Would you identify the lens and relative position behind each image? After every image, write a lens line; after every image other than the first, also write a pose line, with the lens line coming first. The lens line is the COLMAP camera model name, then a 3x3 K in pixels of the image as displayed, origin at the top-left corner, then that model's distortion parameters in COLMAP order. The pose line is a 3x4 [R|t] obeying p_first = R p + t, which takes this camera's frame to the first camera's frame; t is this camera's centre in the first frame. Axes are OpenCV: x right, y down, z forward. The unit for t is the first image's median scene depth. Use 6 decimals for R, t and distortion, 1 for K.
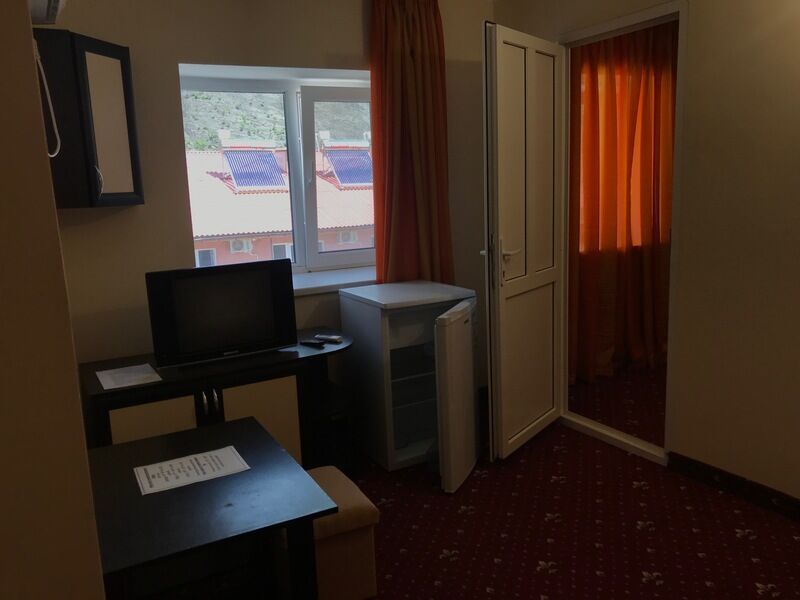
lens RADIAL K [[683.8, 0, 400.0], [0, 683.8, 300.0], [0, 0, 1]] dist [0.133663, -0.179005]
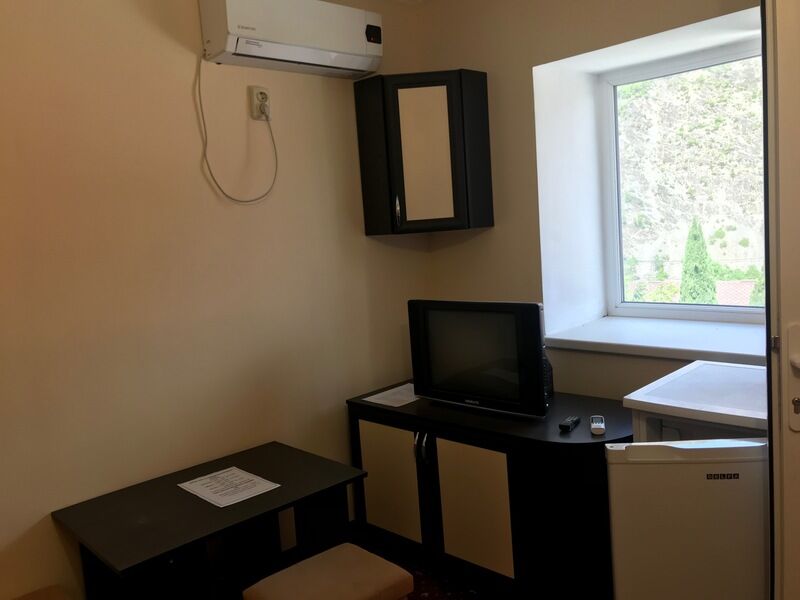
lens RADIAL K [[683.8, 0, 400.0], [0, 683.8, 300.0], [0, 0, 1]] dist [0.133663, -0.179005]
pose [[0.258082, 0.134673, -0.956691, 0.501182], [-0.106385, 0.988176, 0.110407, -0.126049], [0.960248, 0.073284, 0.269358, 0.610701]]
